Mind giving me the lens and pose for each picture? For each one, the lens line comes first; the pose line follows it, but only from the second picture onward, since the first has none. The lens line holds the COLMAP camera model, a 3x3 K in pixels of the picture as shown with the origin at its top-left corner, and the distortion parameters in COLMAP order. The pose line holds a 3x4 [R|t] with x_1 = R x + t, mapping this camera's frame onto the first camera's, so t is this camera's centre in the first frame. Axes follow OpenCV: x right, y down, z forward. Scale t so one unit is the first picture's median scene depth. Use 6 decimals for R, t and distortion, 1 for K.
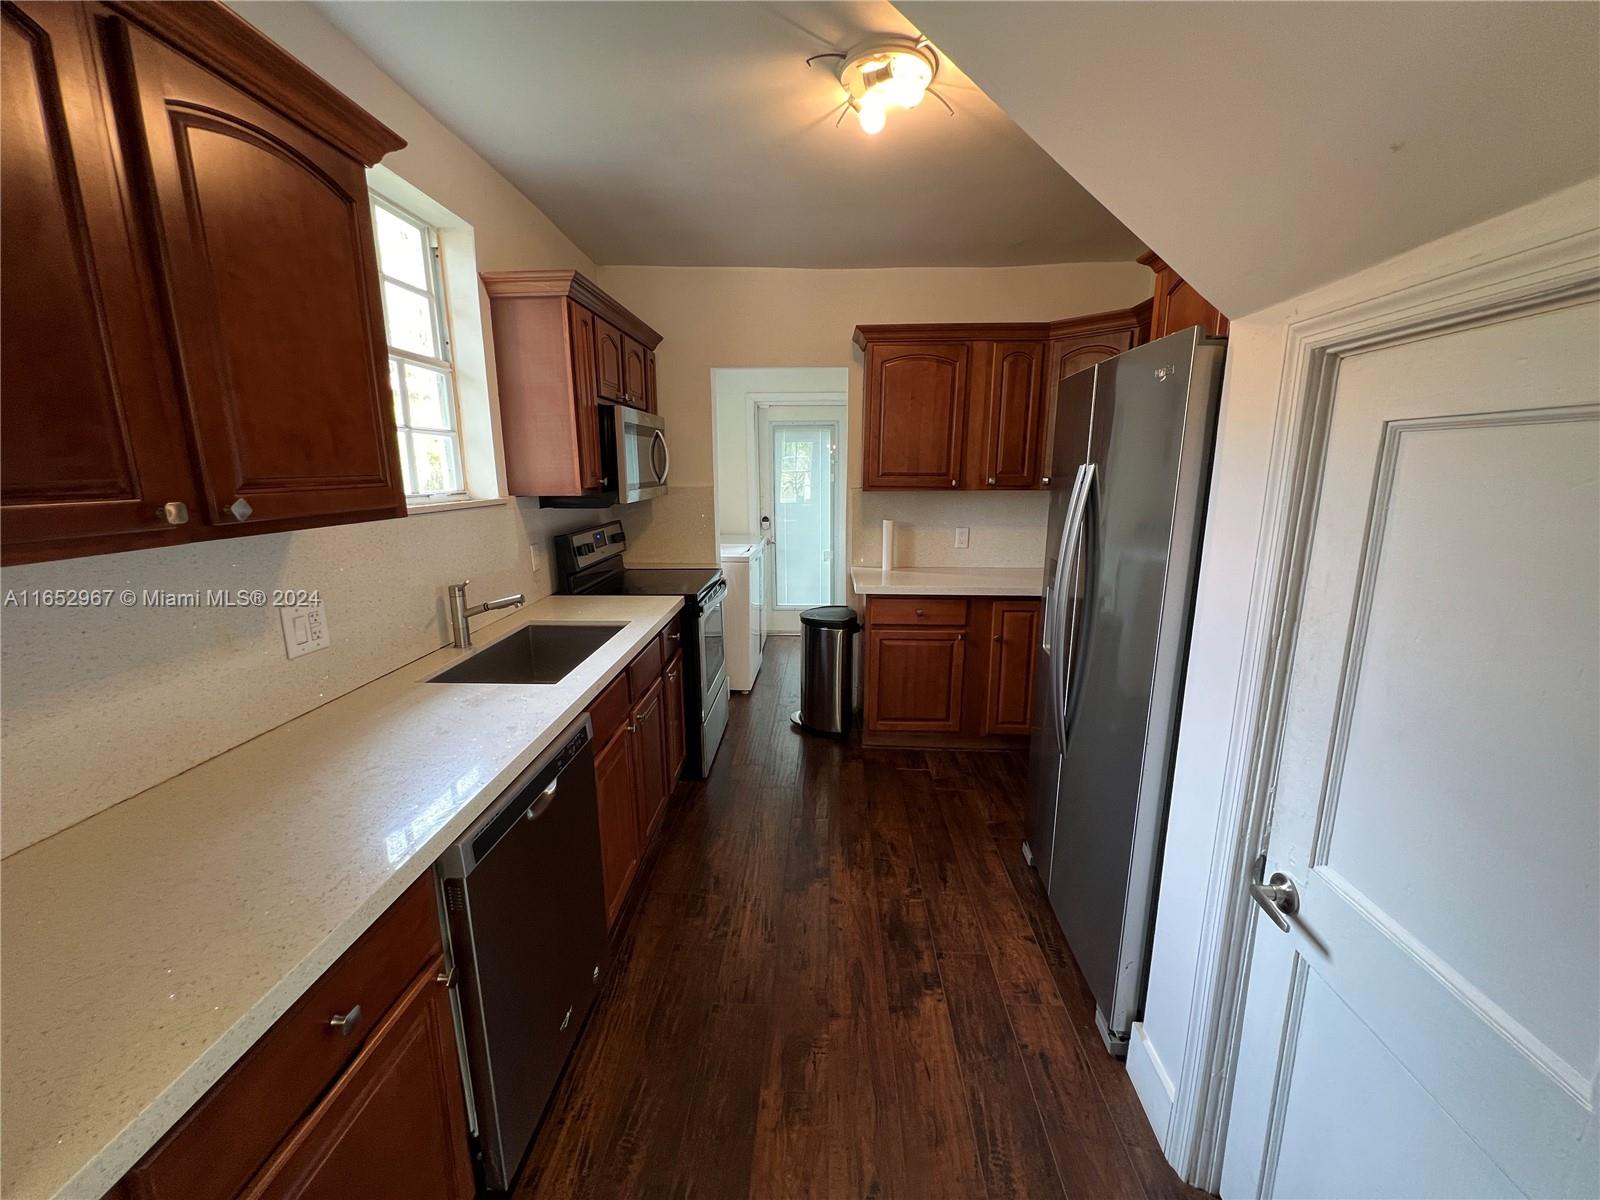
lens RADIAL K [[633.3, 0, 794.0], [0, 633.3, 597.6], [0, 0, 1]] dist [-0.004446, 0.000292]
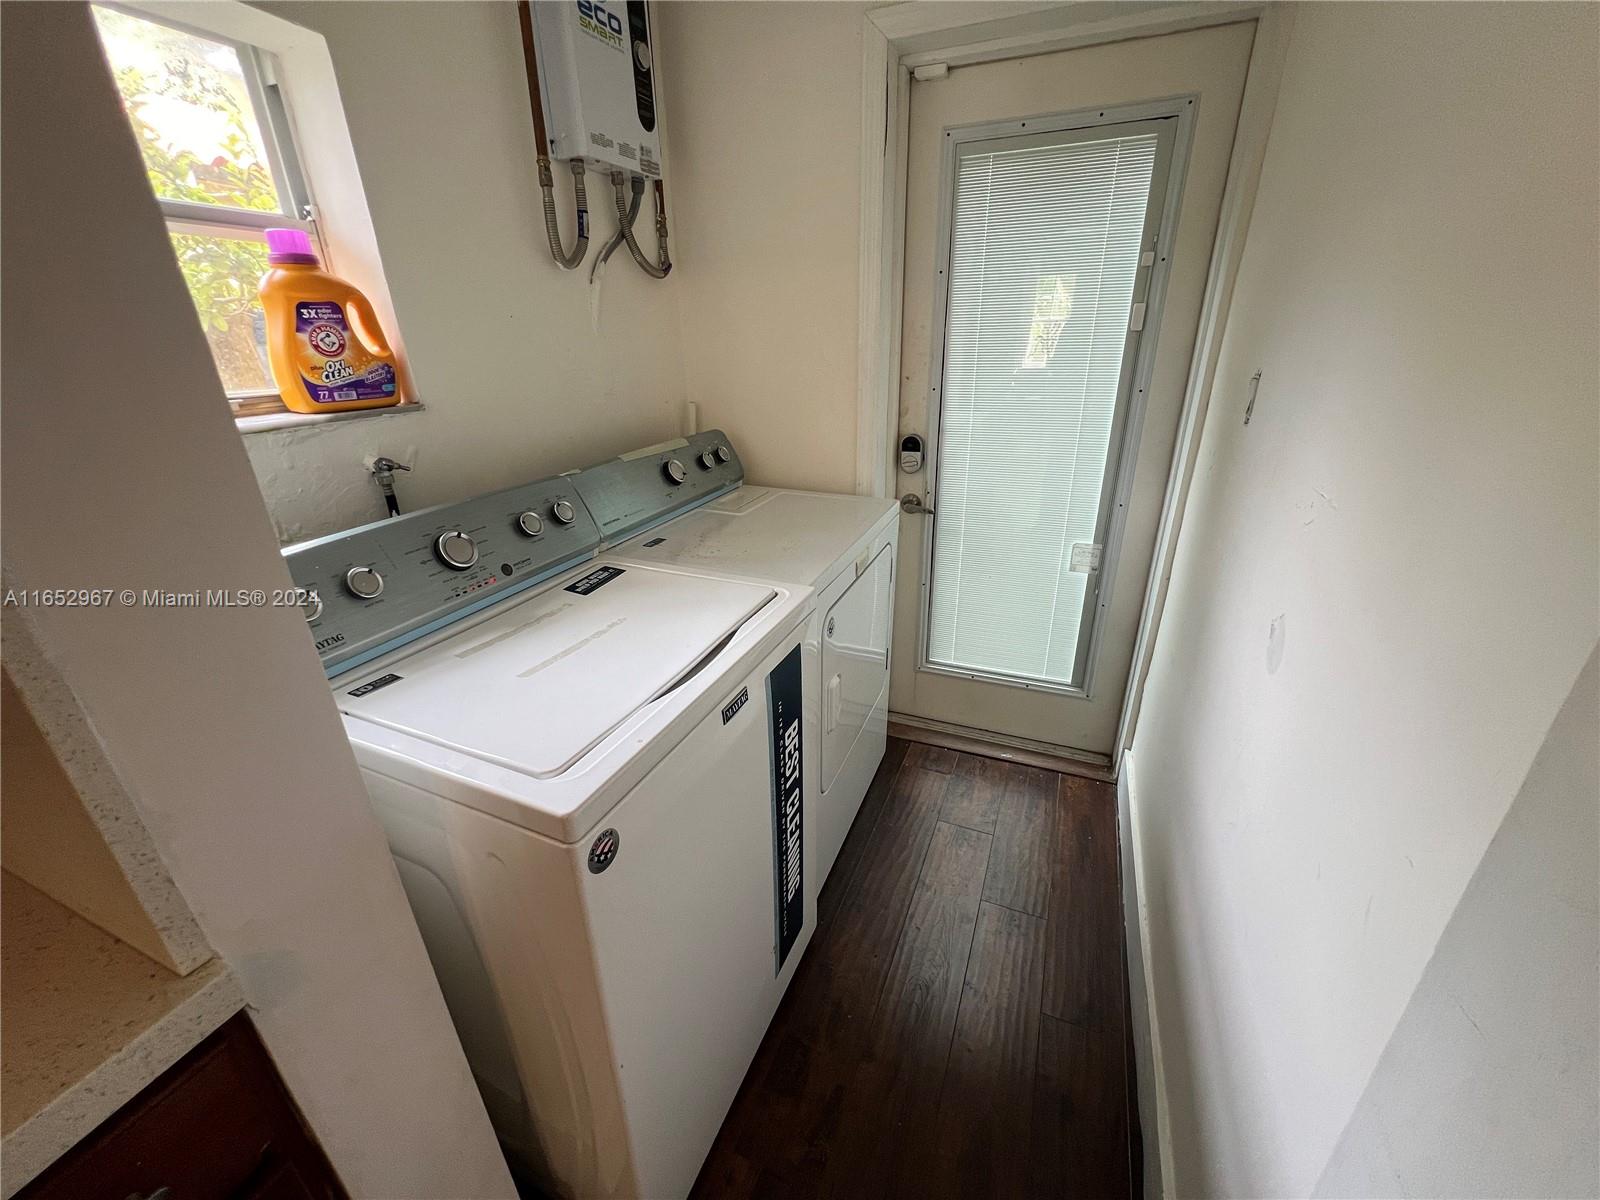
lens RADIAL K [[633.3, 0, 794.0], [0, 633.3, 597.6], [0, 0, 1]] dist [-0.004446, 0.000292]
pose [[0.937684, 0.122190, -0.325297, 0.035238], [-0.056095, 0.977086, 0.205322, -0.188048], [0.342932, -0.174280, 0.923052, 1.085836]]
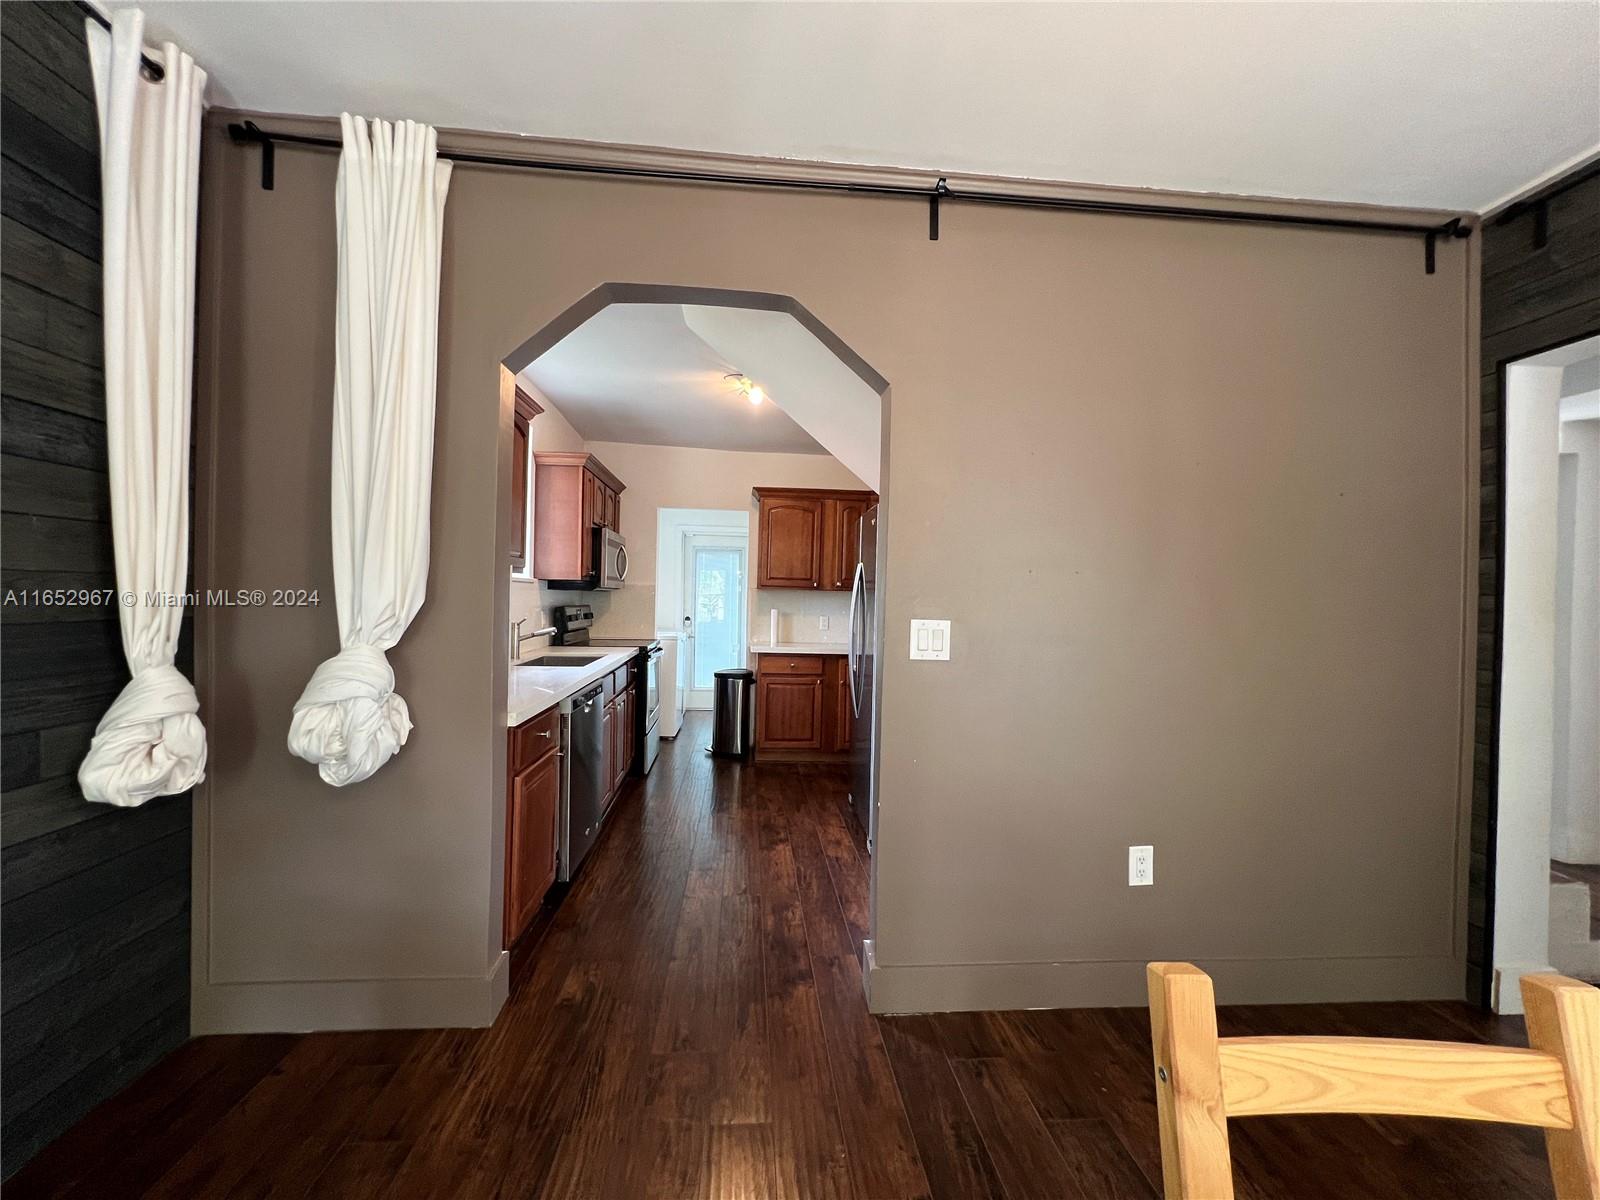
lens RADIAL K [[633.3, 0, 794.0], [0, 633.3, 597.6], [0, 0, 1]] dist [-0.004446, 0.000292]
pose [[0.990642, 0.025439, 0.134094, -0.007243], [0.002495, 0.978938, -0.204143, 0.169592], [-0.136463, 0.202567, 0.969714, -0.503547]]
